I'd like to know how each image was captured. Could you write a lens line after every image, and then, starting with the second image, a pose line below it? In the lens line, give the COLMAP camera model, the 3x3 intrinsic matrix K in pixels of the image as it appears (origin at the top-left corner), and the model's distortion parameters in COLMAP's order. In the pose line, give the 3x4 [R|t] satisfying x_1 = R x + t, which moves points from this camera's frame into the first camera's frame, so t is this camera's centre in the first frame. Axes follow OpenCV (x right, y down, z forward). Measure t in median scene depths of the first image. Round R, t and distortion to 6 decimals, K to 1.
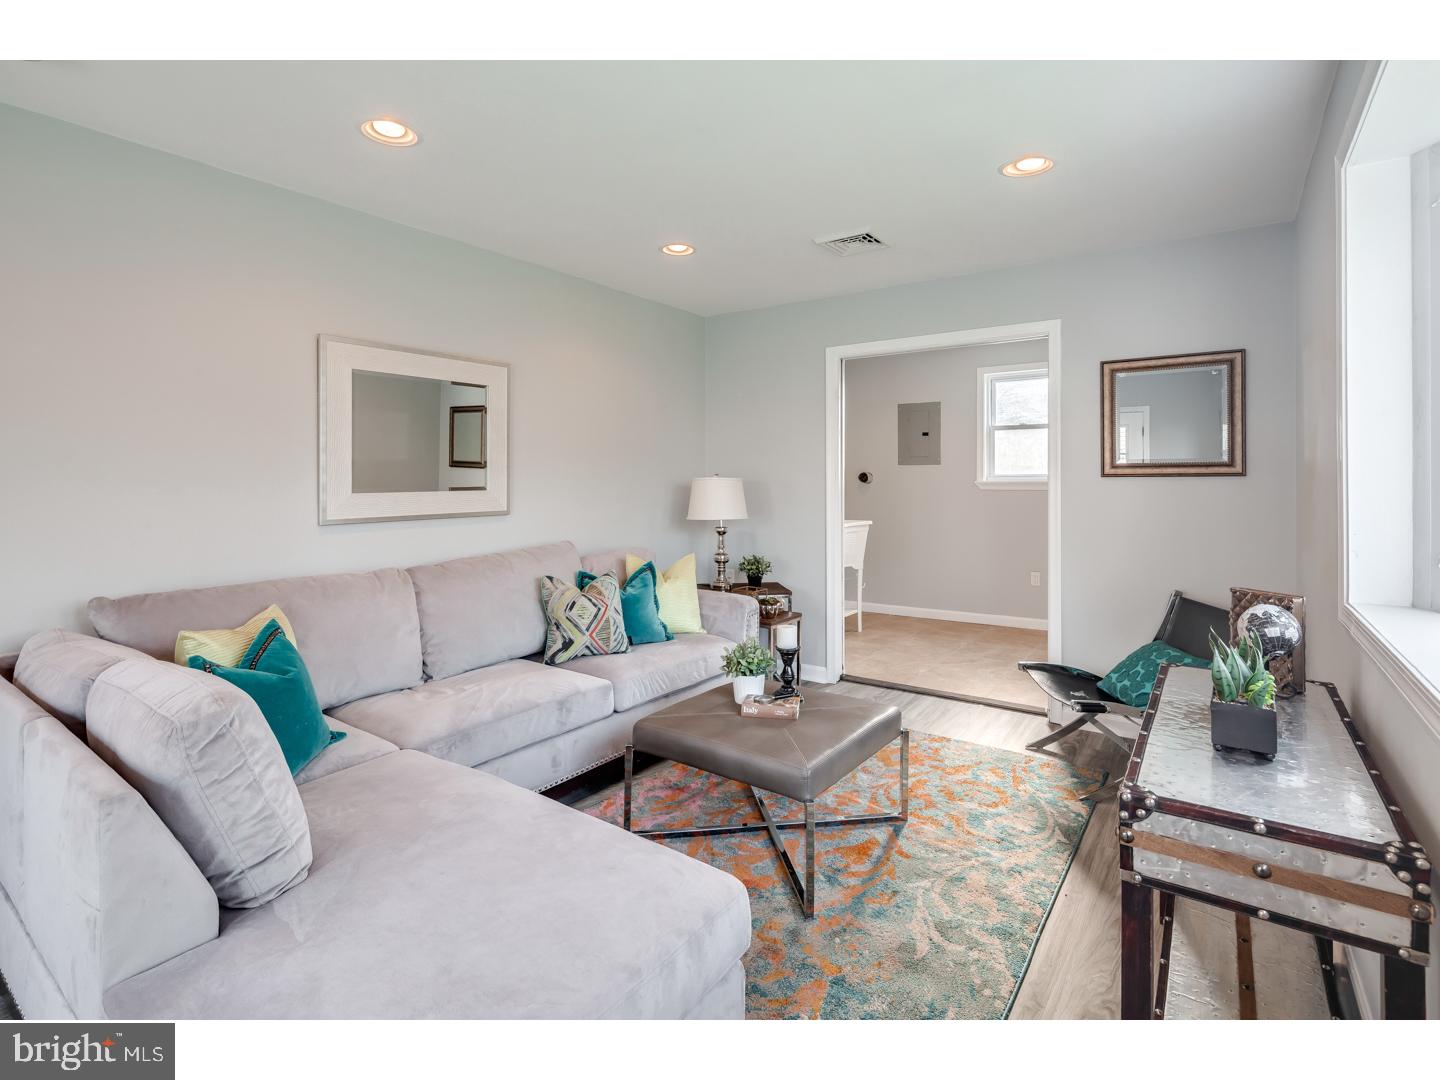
lens RADIAL K [[700.4, 0, 716.7], [0, 700.4, 478.0], [0, 0, 1]] dist [0.000268, -0.001496]
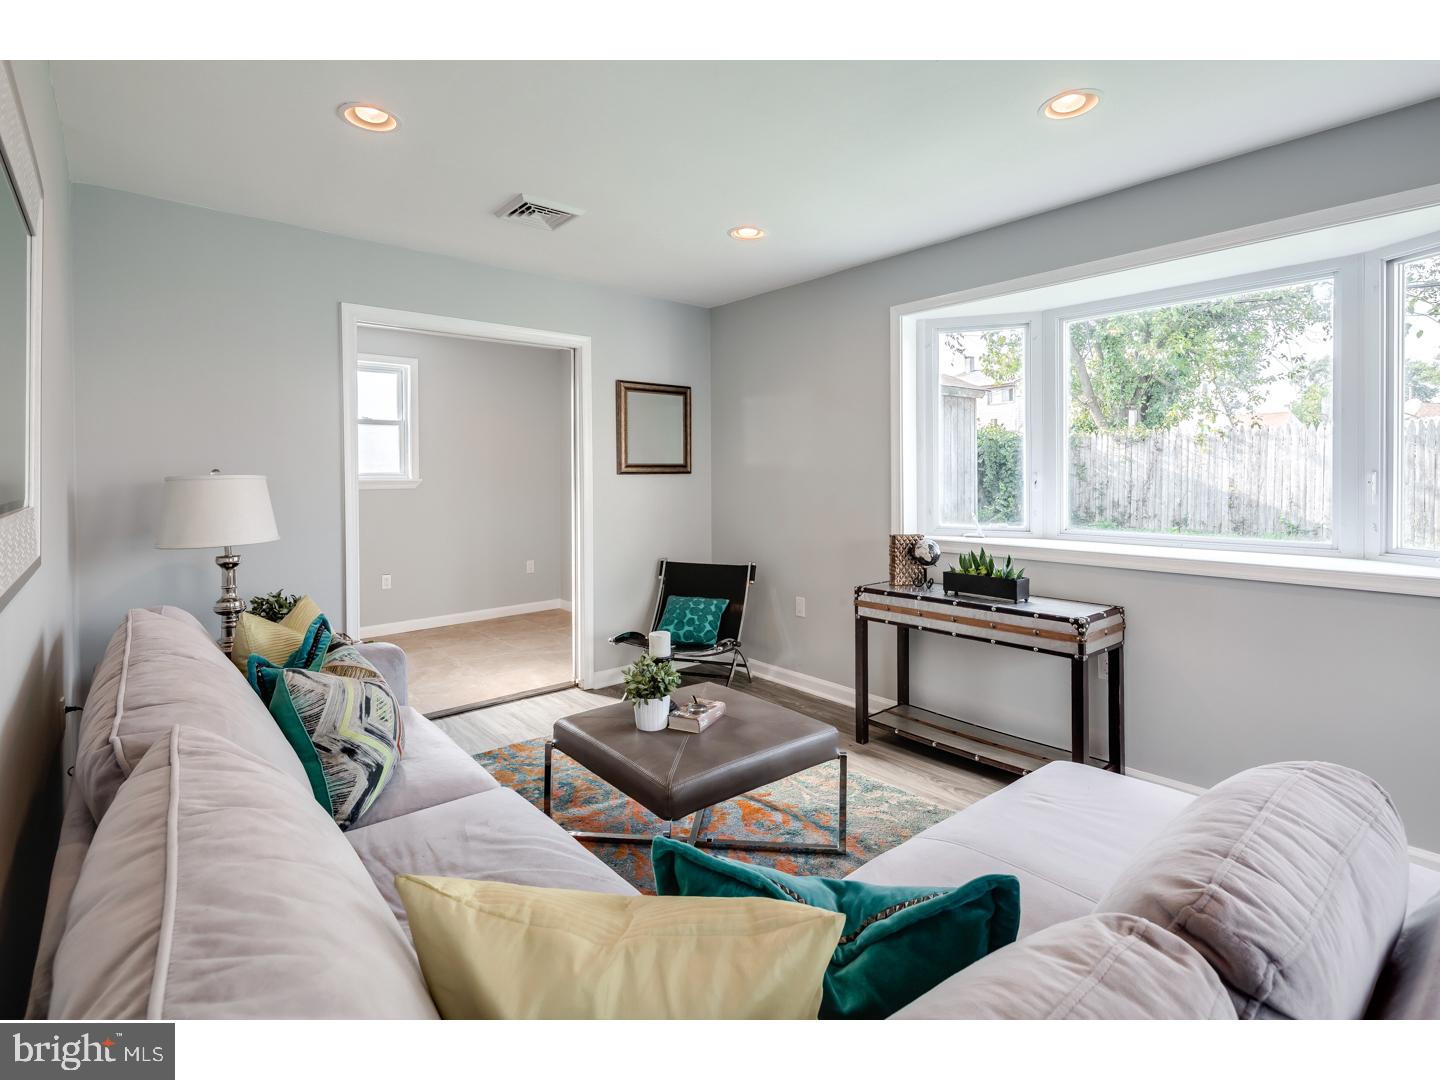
lens RADIAL K [[696.8, 0, 722.1], [0, 696.8, 492.4], [0, 0, 1]] dist [0.001284, 0.000132]
pose [[0.248660, -0.022334, 0.968333, -0.477421], [0.004605, 0.999750, 0.021876, 0.003183], [-0.968580, -0.000980, 0.248700, 0.427867]]
